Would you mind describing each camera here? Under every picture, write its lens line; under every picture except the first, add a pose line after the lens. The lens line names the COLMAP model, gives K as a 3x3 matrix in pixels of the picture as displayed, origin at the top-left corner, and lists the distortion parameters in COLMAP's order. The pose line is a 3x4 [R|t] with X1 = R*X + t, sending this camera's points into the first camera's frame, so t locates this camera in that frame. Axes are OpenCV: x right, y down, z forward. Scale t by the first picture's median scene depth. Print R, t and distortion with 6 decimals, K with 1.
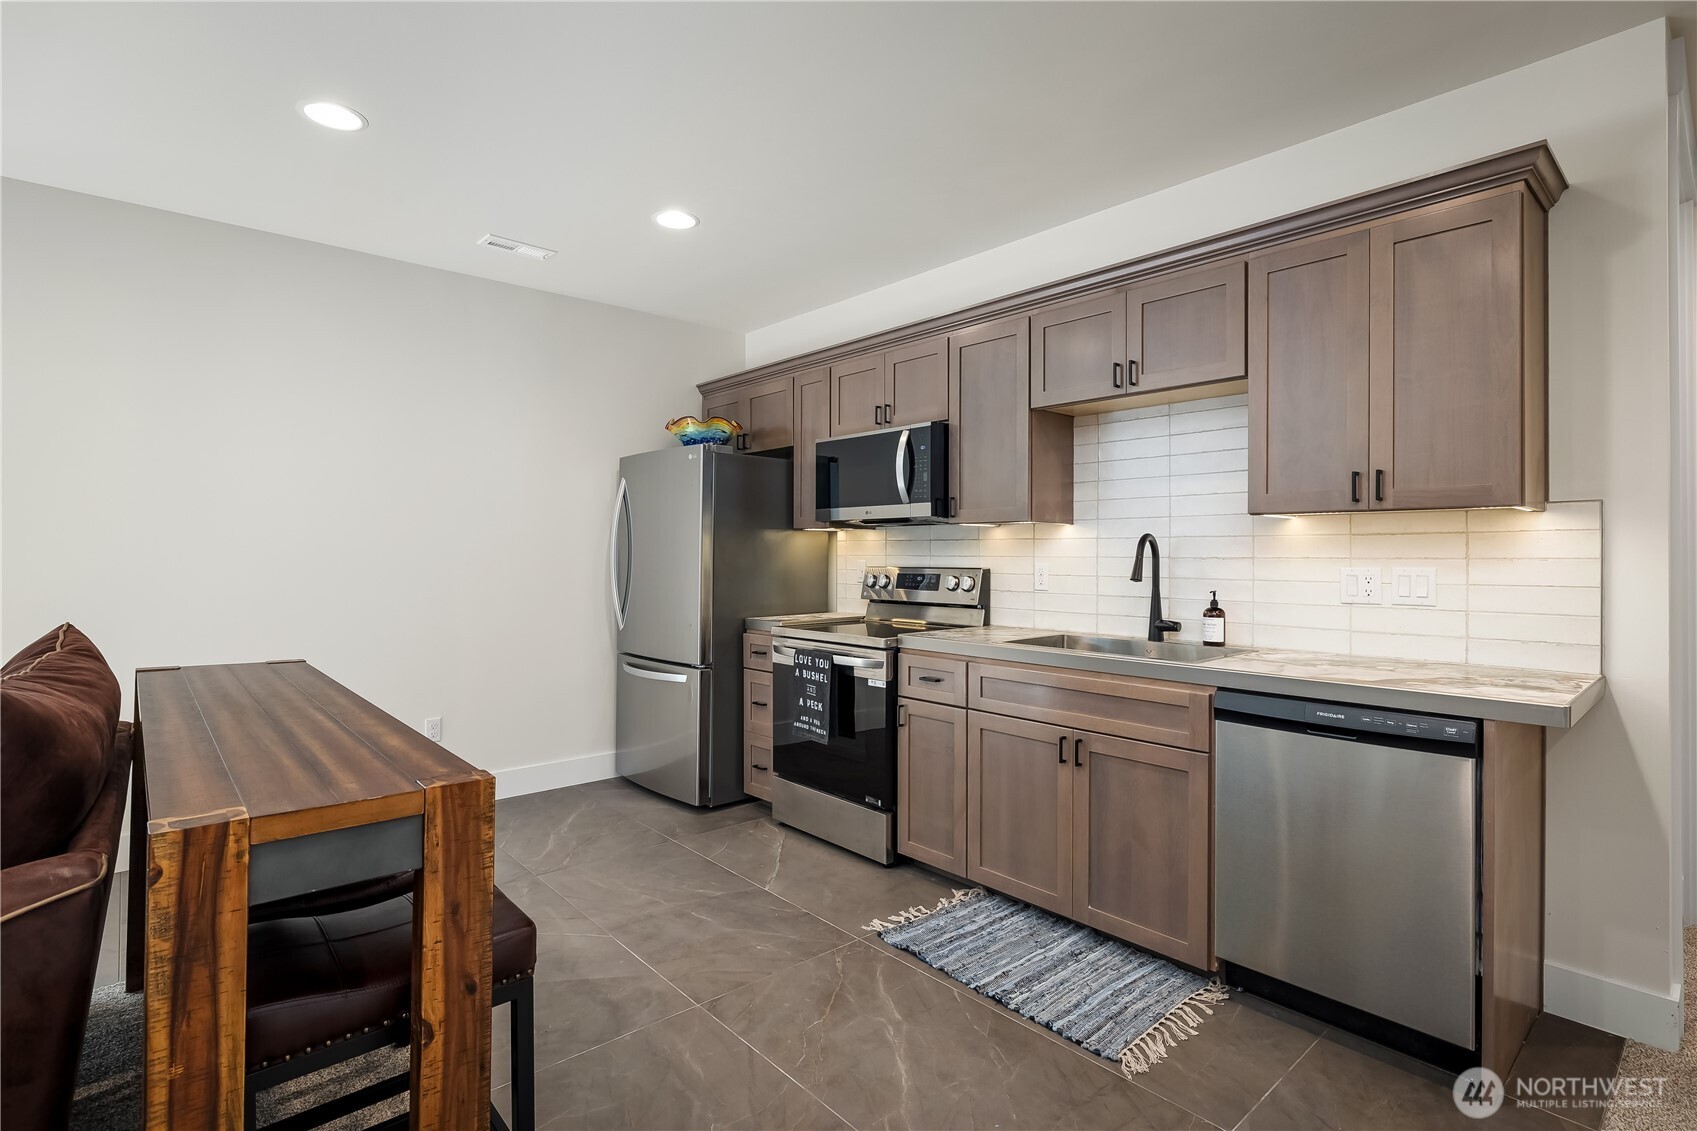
lens RADIAL K [[825.3, 0, 854.5], [0, 825.3, 559.9], [0, 0, 1]] dist [-0.001105, 0.000189]
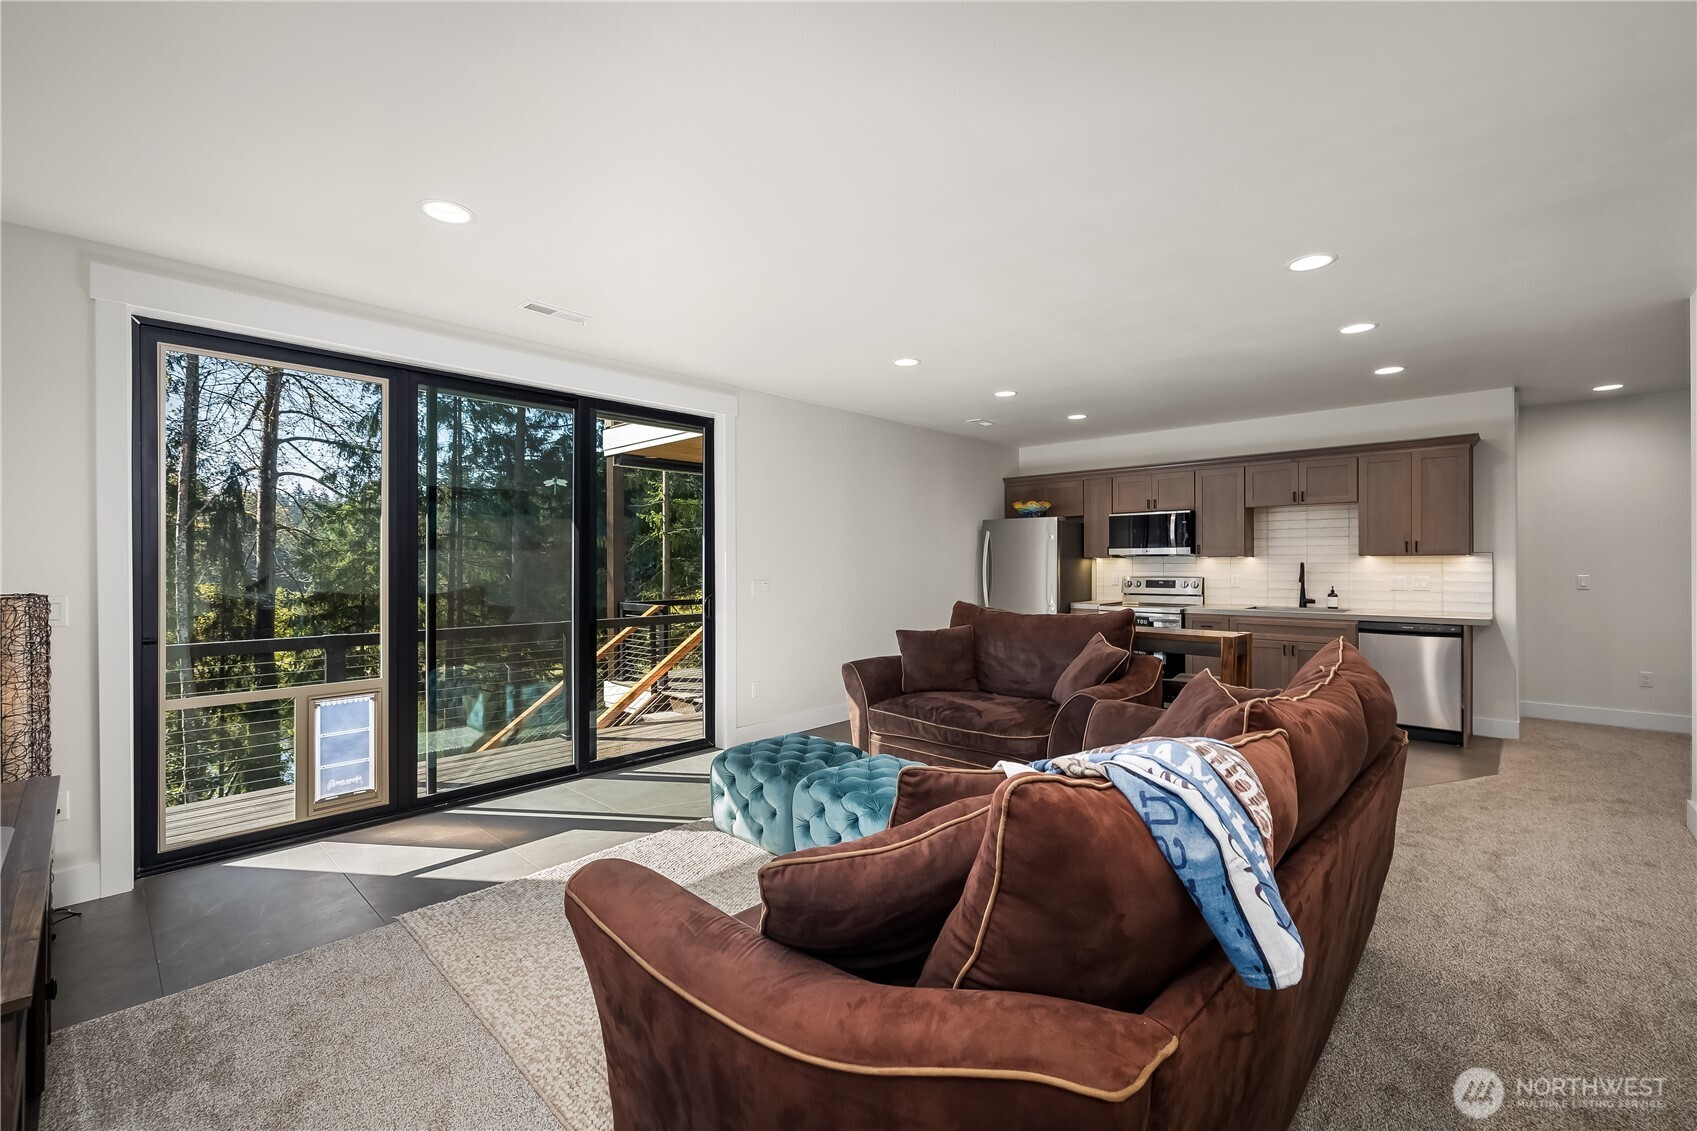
lens RADIAL K [[717.2, 0, 841.6], [0, 717.2, 568.4], [0, 0, 1]] dist [0.000864, -0.000195]
pose [[0.996585, -0.006733, 0.082292, -1.118221], [0.006766, 0.999977, -0.000126, -0.022505], [-0.082289, 0.000683, 0.996608, -0.936184]]
